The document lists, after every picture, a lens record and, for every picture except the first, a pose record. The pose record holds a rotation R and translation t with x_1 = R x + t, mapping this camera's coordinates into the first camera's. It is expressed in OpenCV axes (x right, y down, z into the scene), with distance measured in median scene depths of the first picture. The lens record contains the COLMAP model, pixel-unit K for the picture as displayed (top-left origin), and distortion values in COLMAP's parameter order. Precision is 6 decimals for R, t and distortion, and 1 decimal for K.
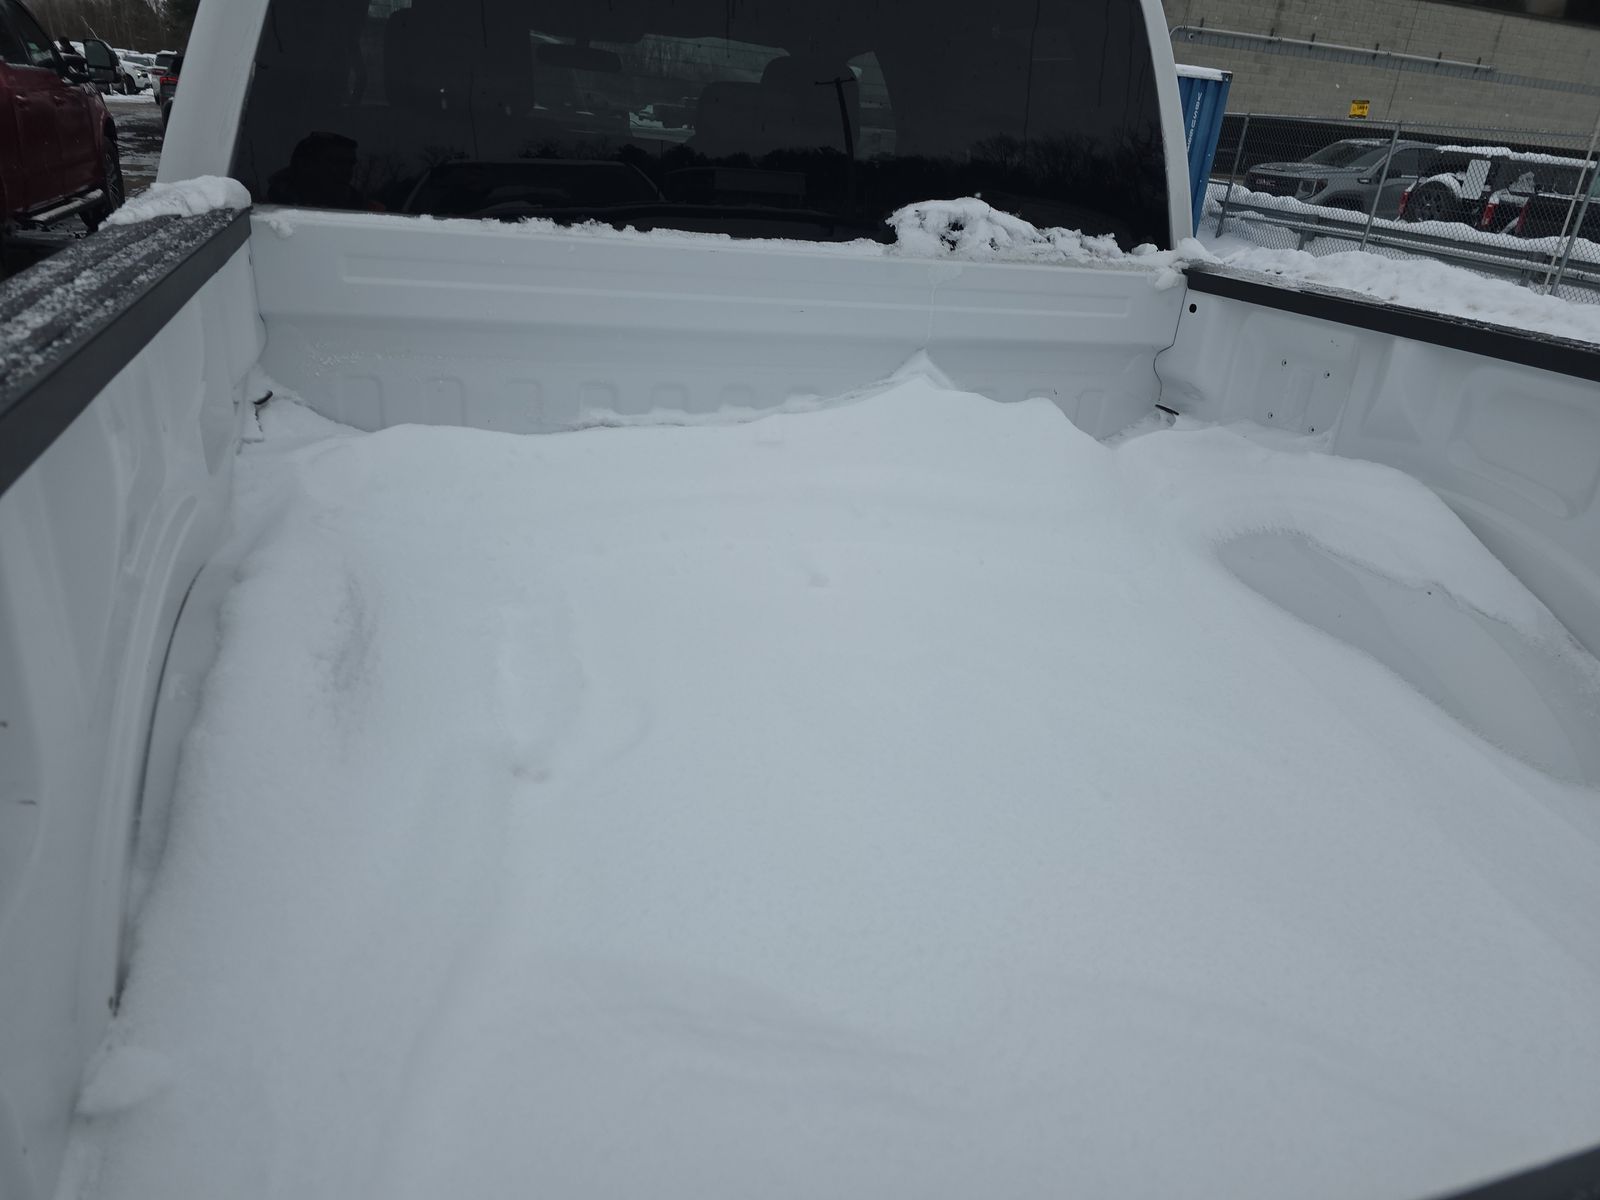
lens RADIAL K [[1091.8, 0, 816.8], [0, 1091.8, 600.1], [0, 0, 1]] dist [0.060477, -0.050082]
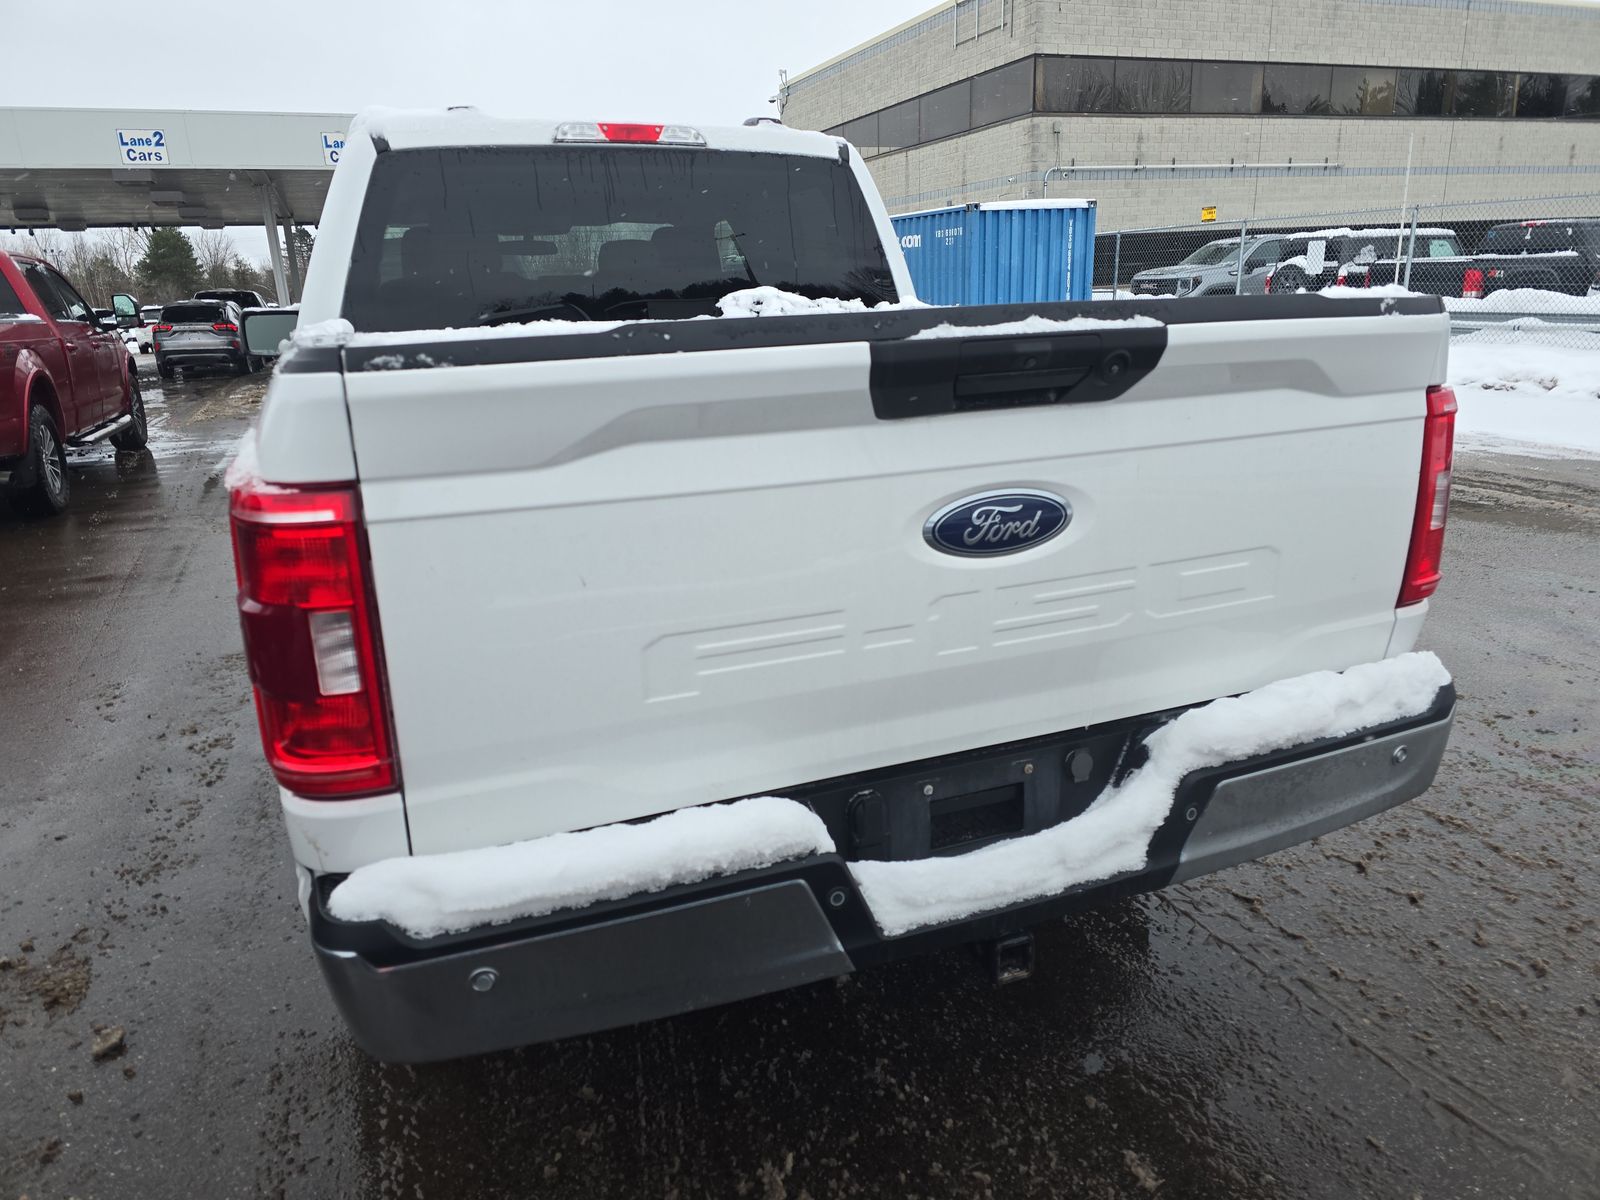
lens RADIAL K [[1091.8, 0, 805.6], [0, 1091.8, 583.9], [0, 0, 1]] dist [0.060477, -0.050082]
pose [[0.991000, -0.133769, 0.004937, 0.015909], [0.133026, 0.980039, -0.147743, 0.040633], [0.014925, 0.147070, 0.989014, -0.071330]]
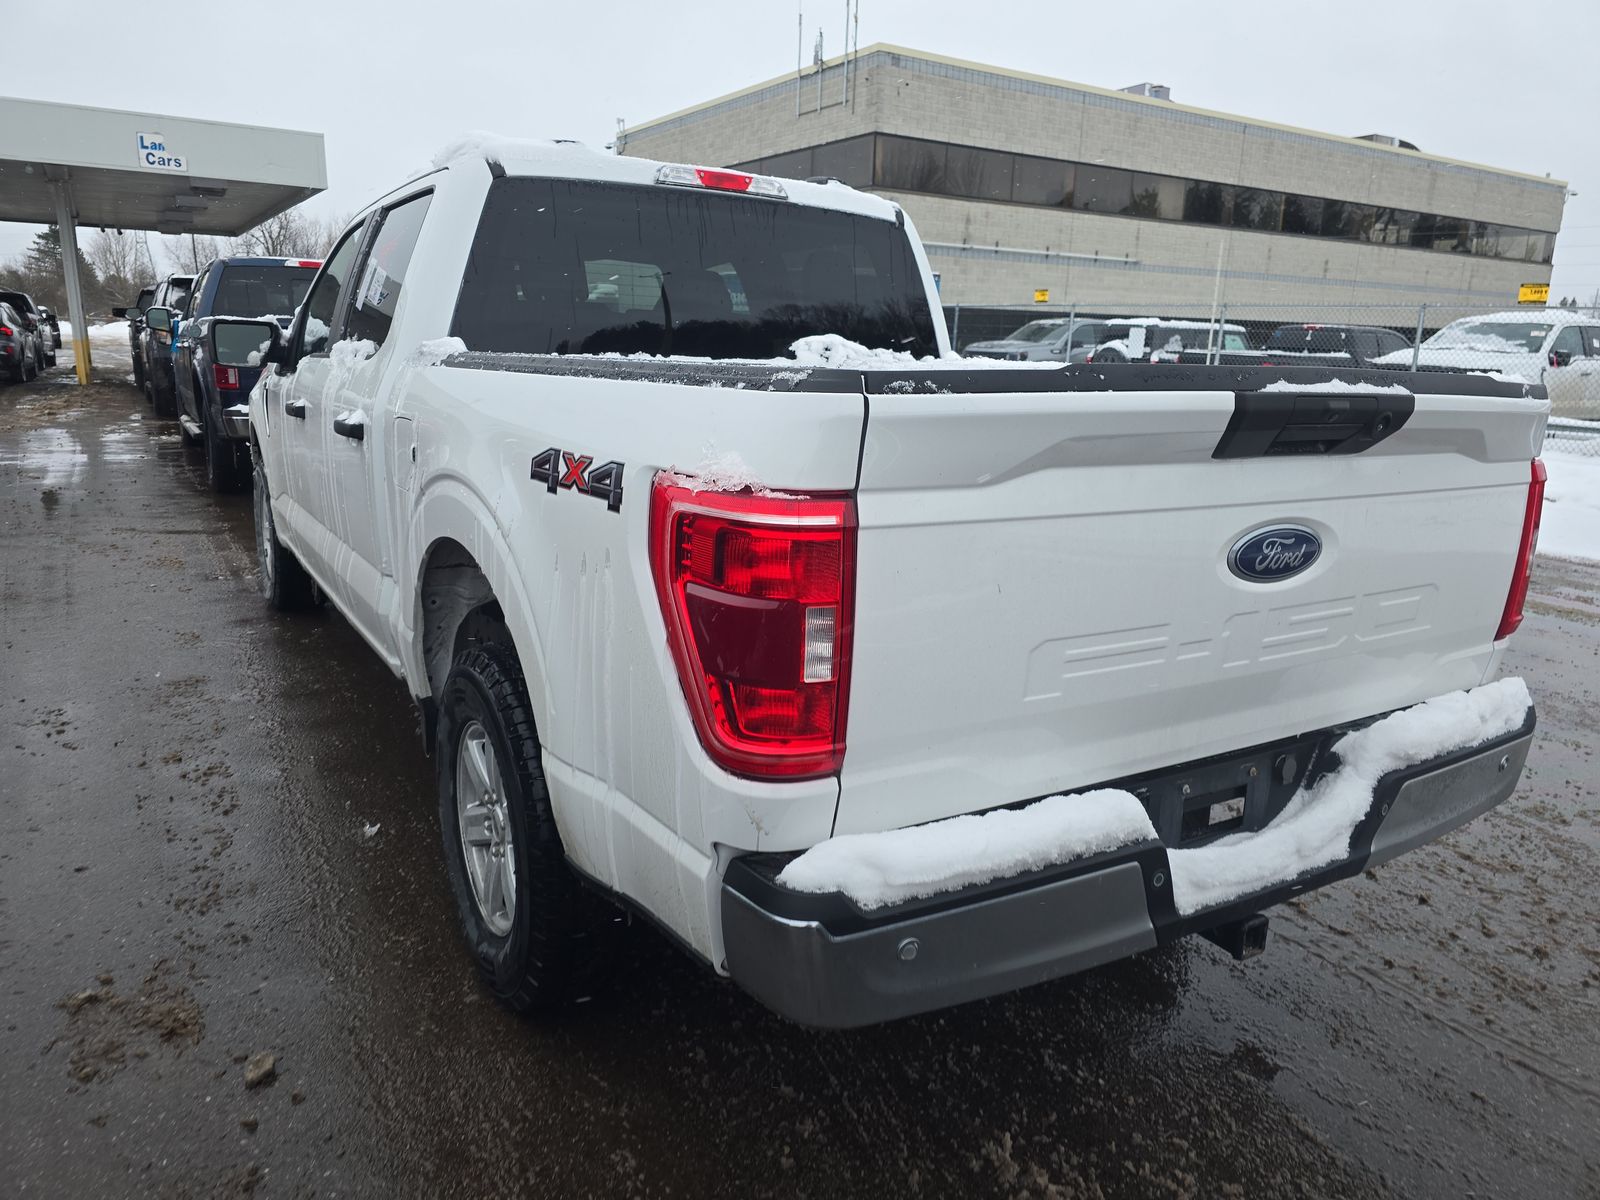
lens RADIAL K [[1091.8, 0, 803.1], [0, 1091.8, 592.3], [0, 0, 1]] dist [0.060477, -0.050082]
pose [[0.976538, -0.103449, 0.188868, -0.034229], [0.134681, 0.977752, -0.160818, 0.038908], [-0.168029, 0.182482, 0.968745, -0.076754]]
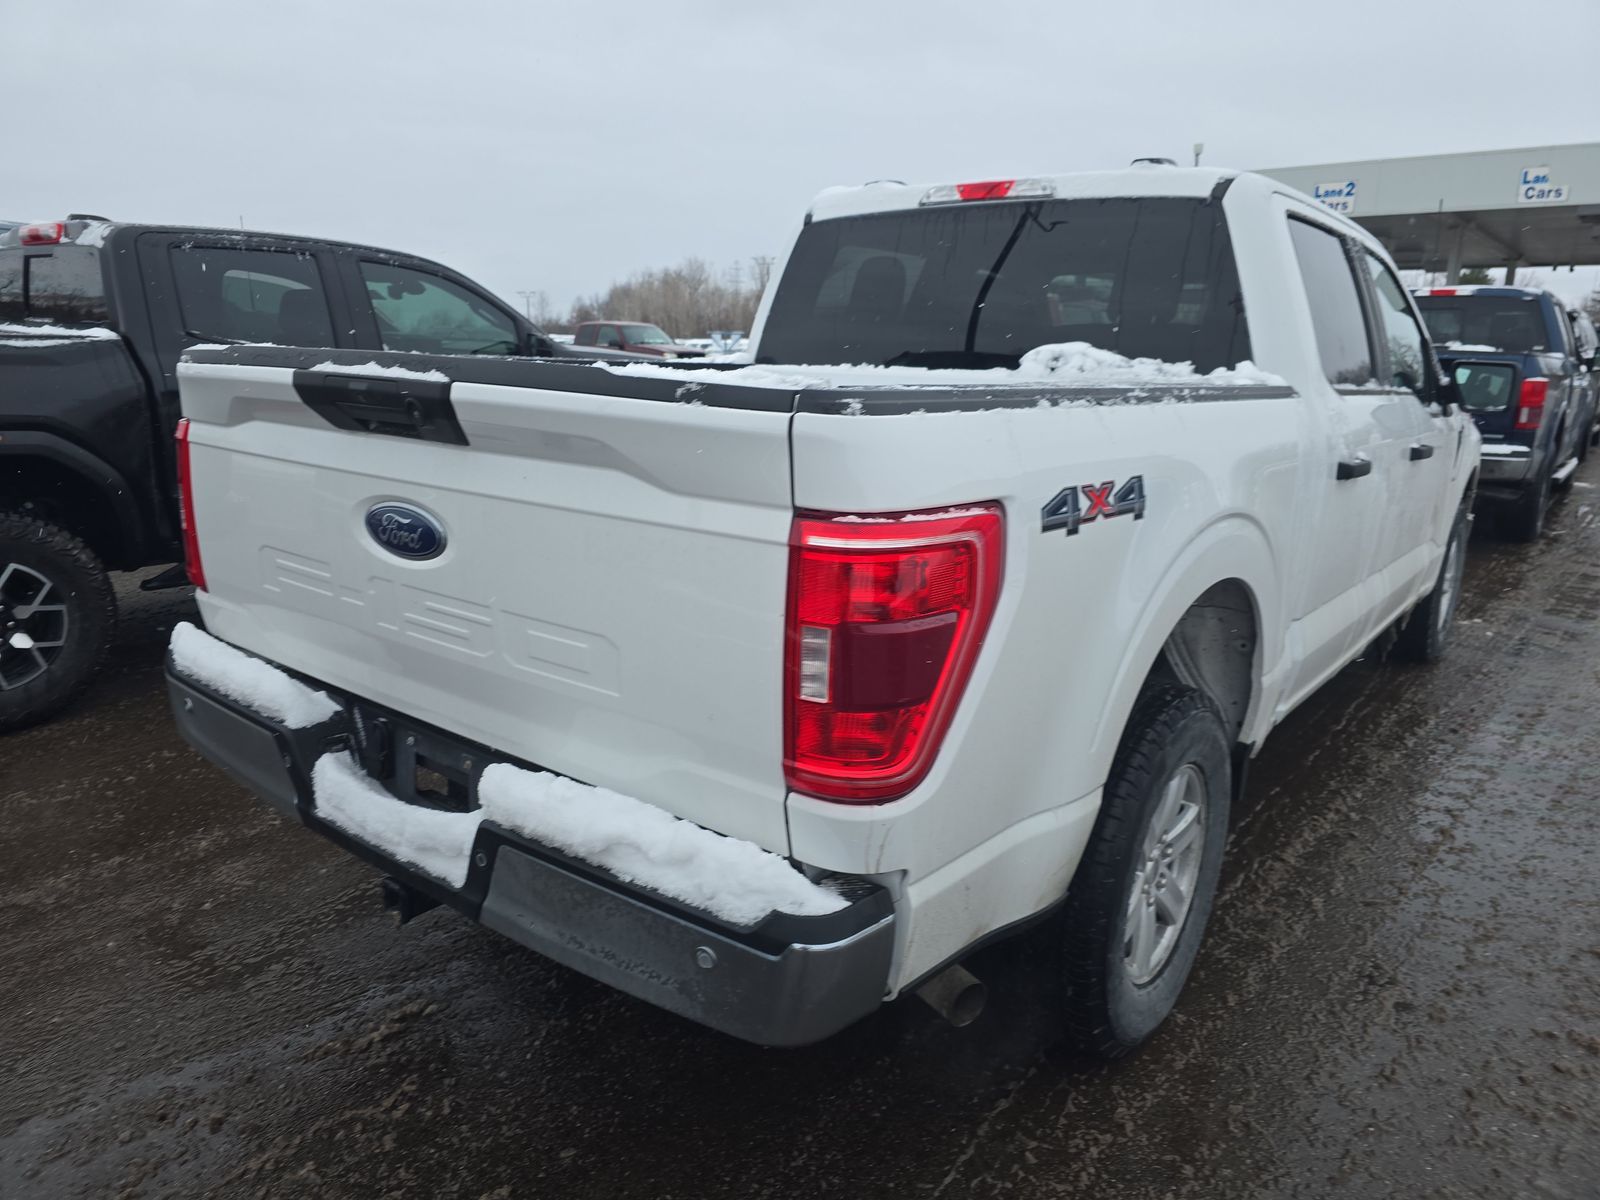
lens RADIAL K [[1091.8, 0, 779.2], [0, 1091.8, 579.1], [0, 0, 1]] dist [0.060477, -0.050082]
pose [[0.516172, 0.101576, -0.850440, 0.153111], [-0.317819, 0.944765, -0.080058, 0.025094], [0.795335, 0.311610, 0.519944, -0.004651]]
